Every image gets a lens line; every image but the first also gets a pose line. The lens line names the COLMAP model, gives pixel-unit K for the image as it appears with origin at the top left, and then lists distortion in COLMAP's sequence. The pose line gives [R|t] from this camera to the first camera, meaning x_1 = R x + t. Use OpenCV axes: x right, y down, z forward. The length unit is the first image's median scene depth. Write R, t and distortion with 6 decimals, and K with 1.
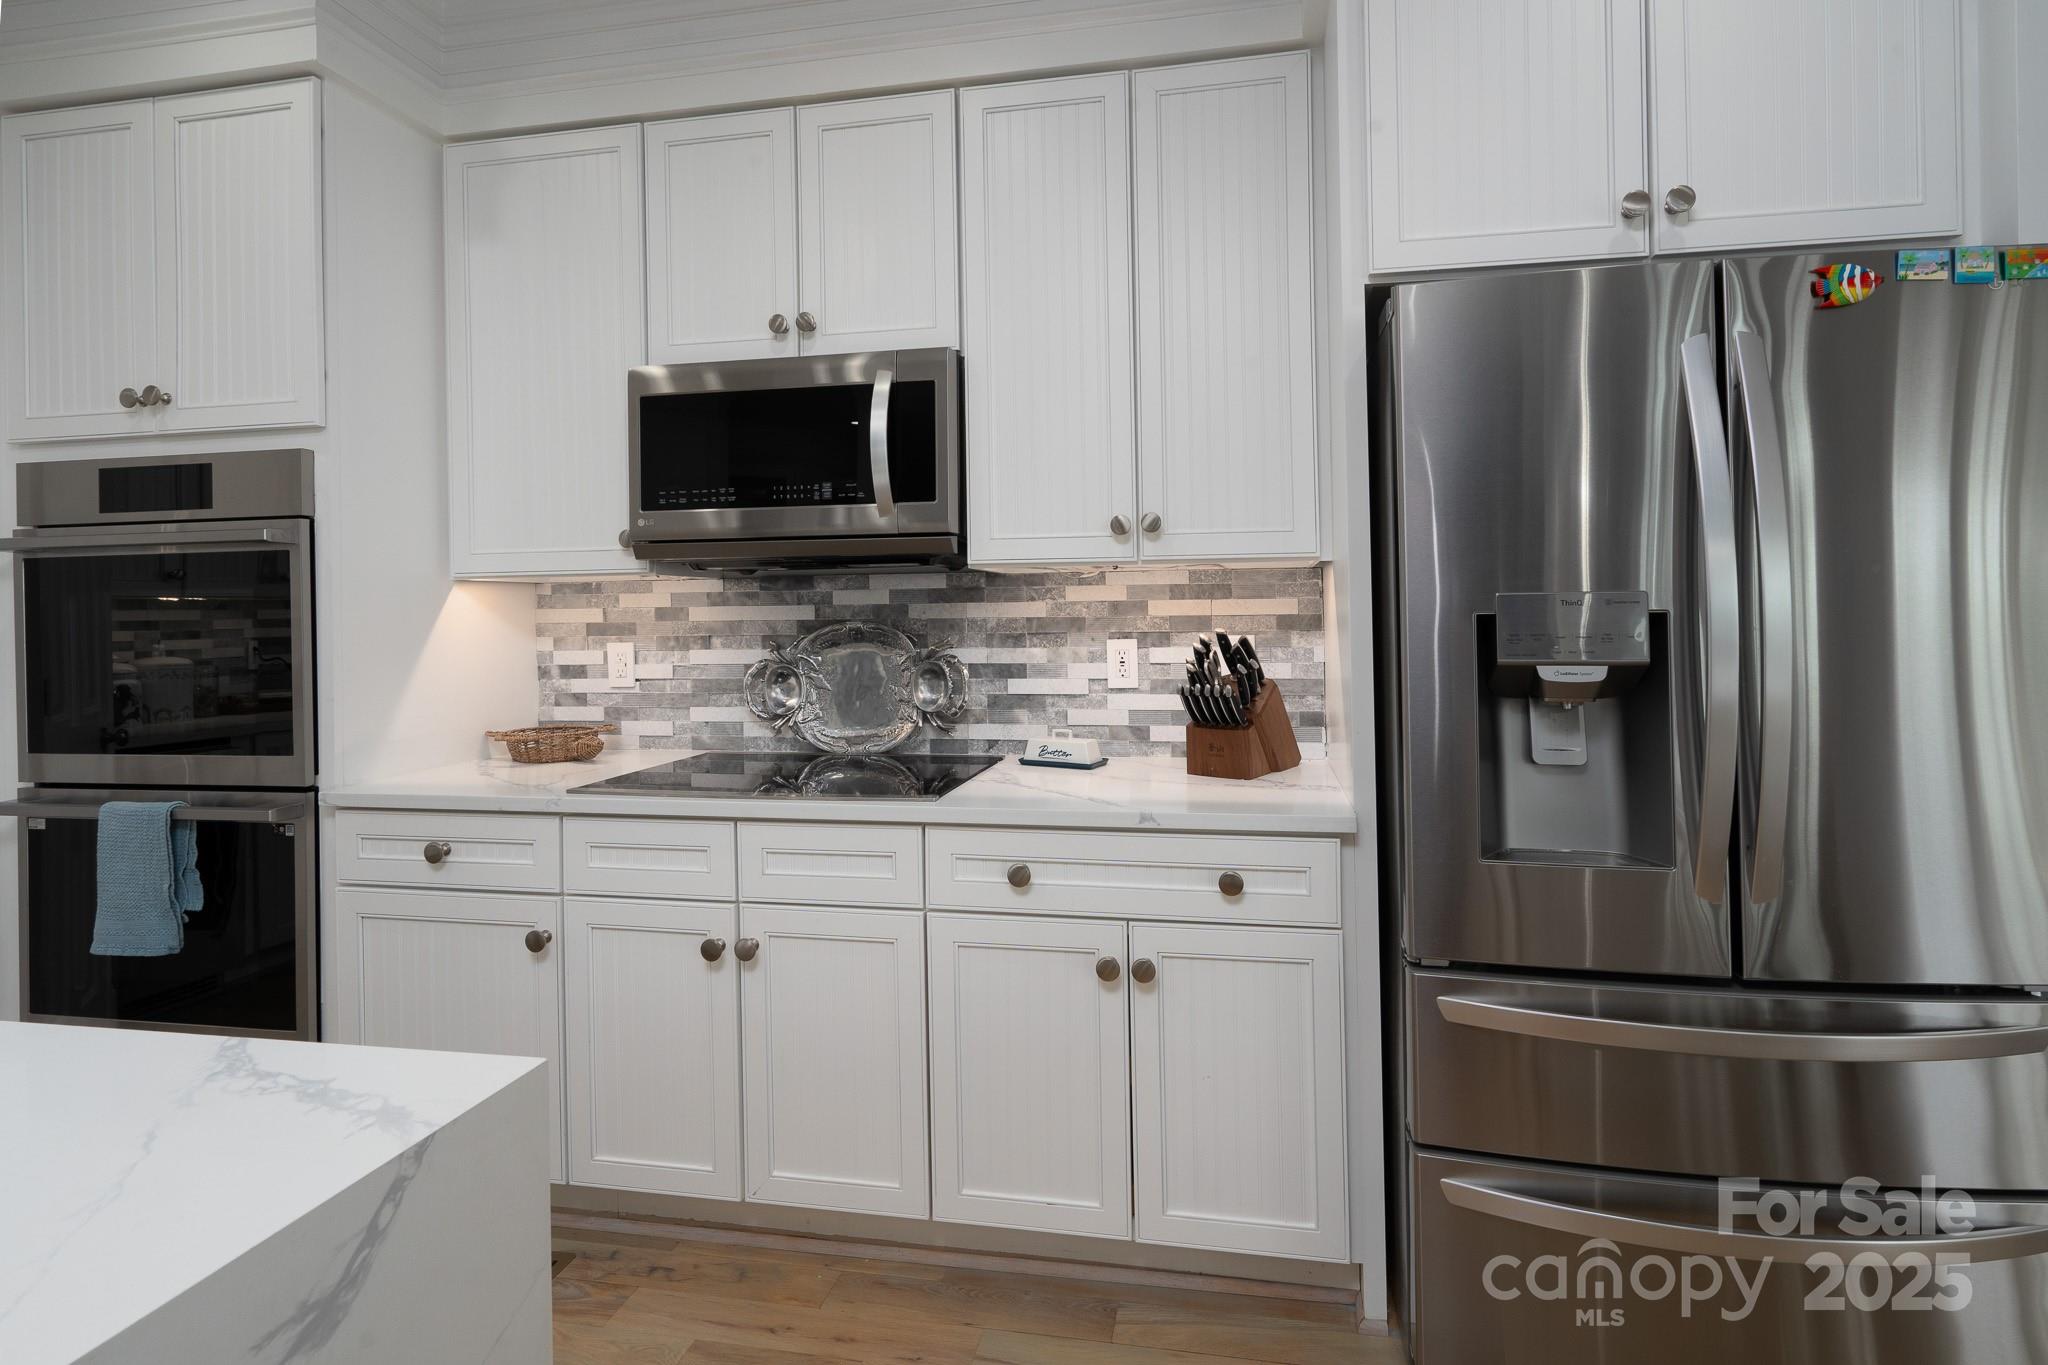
lens RADIAL K [[985.4, 0, 1108.1], [0, 985.4, 609.8], [0, 0, 1]] dist [0.001238, 0.000692]
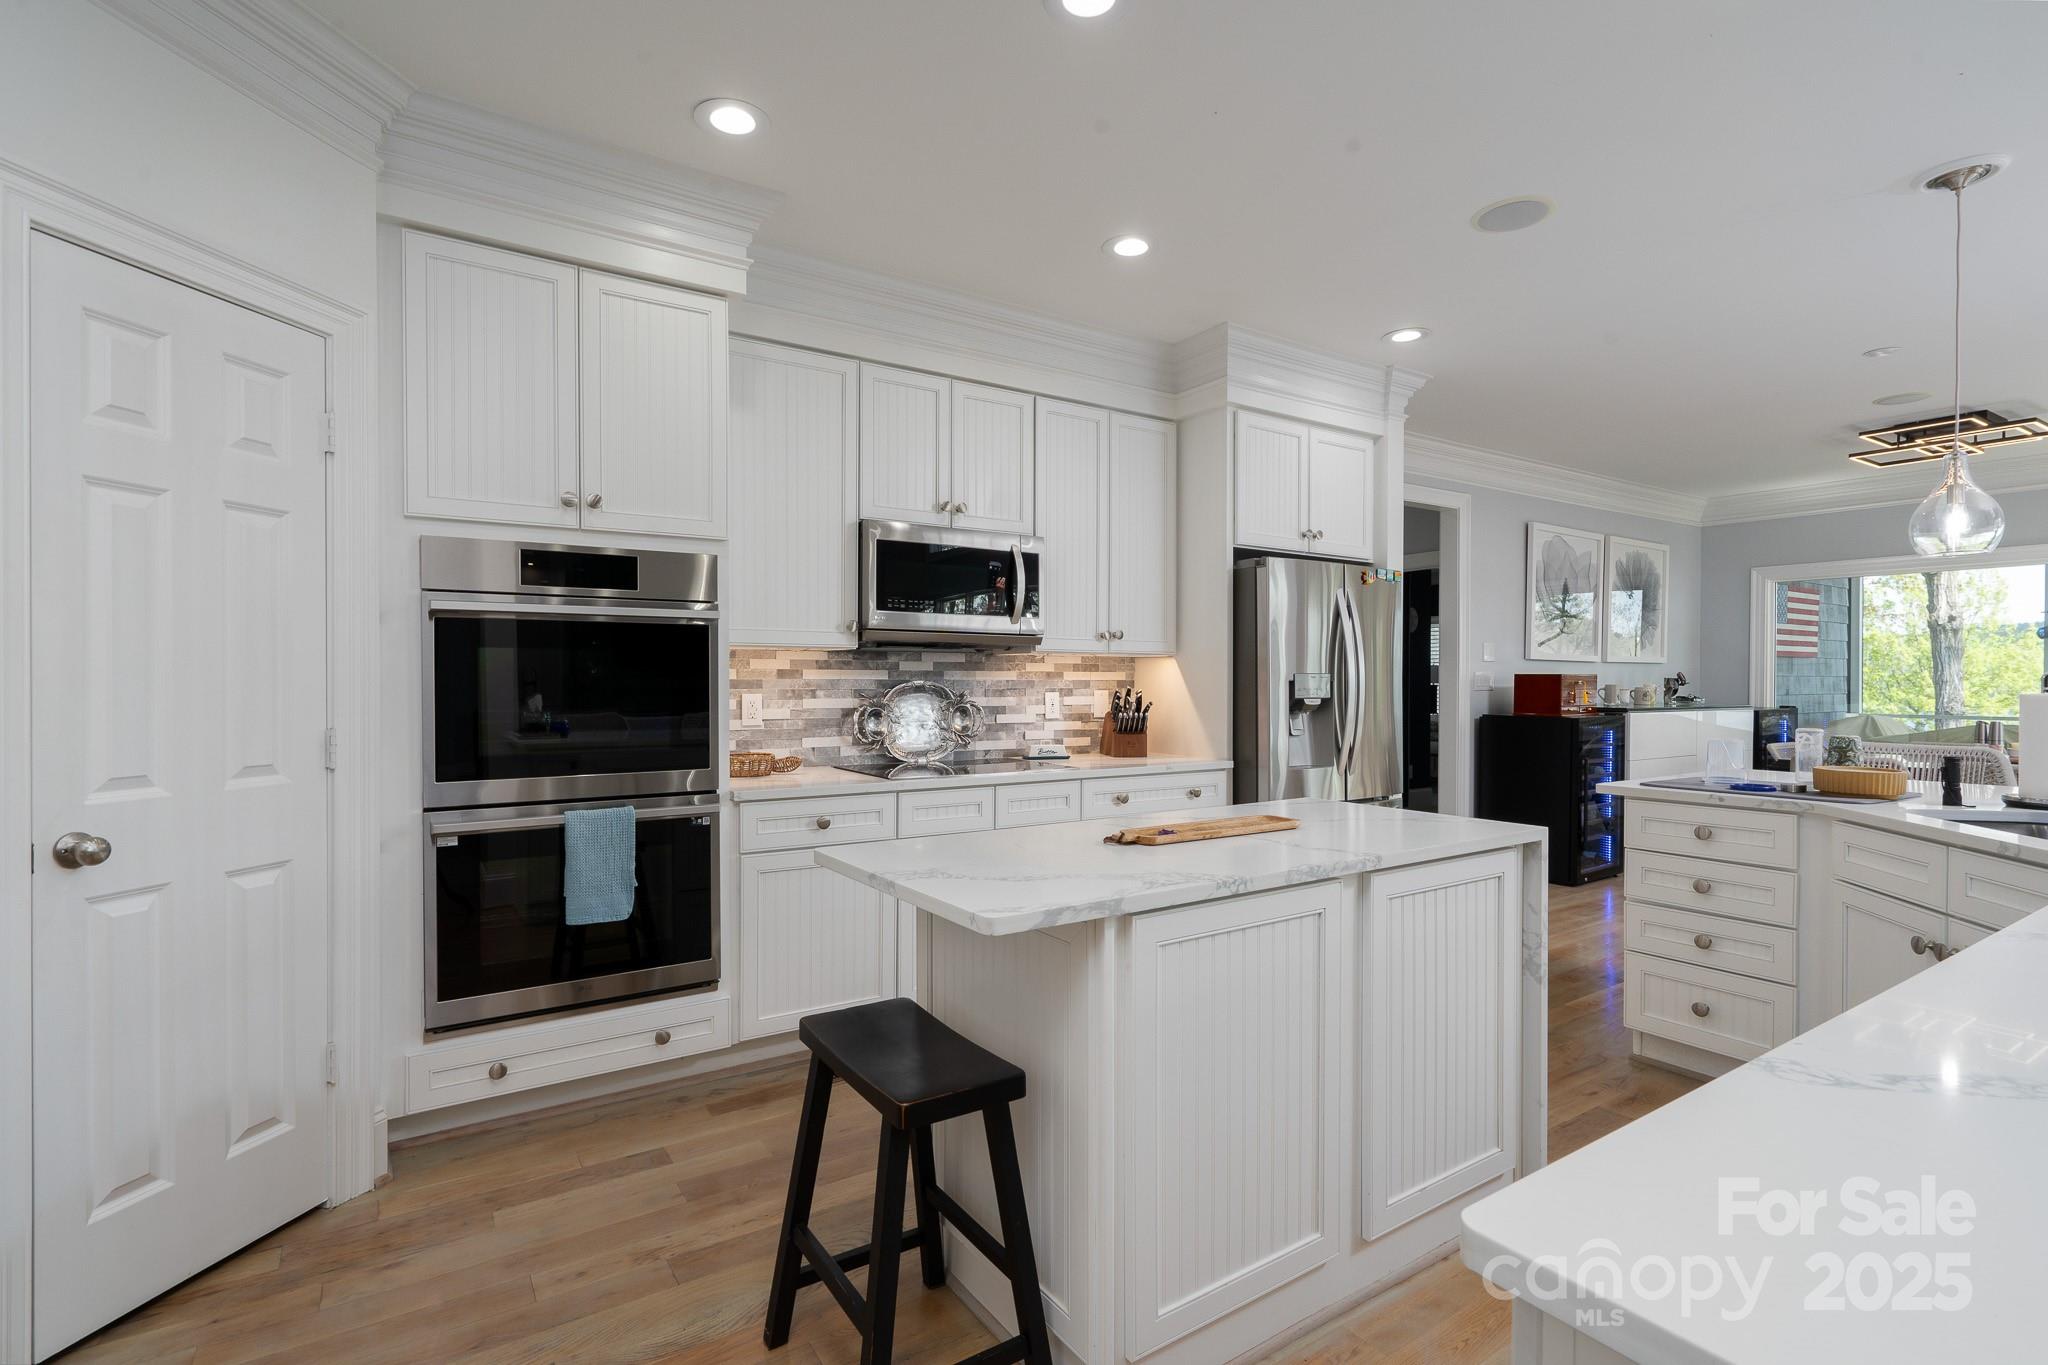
lens RADIAL K [[950.1, 0, 1030.1], [0, 950.1, 686.6], [0, 0, 1]] dist [-0.001907, 0.000461]
pose [[0.729395, 0.009487, 0.684027, -1.235392], [-0.012829, 0.999918, -0.000188, 0.019814], [-0.683972, -0.008638, 0.729457, -0.279388]]
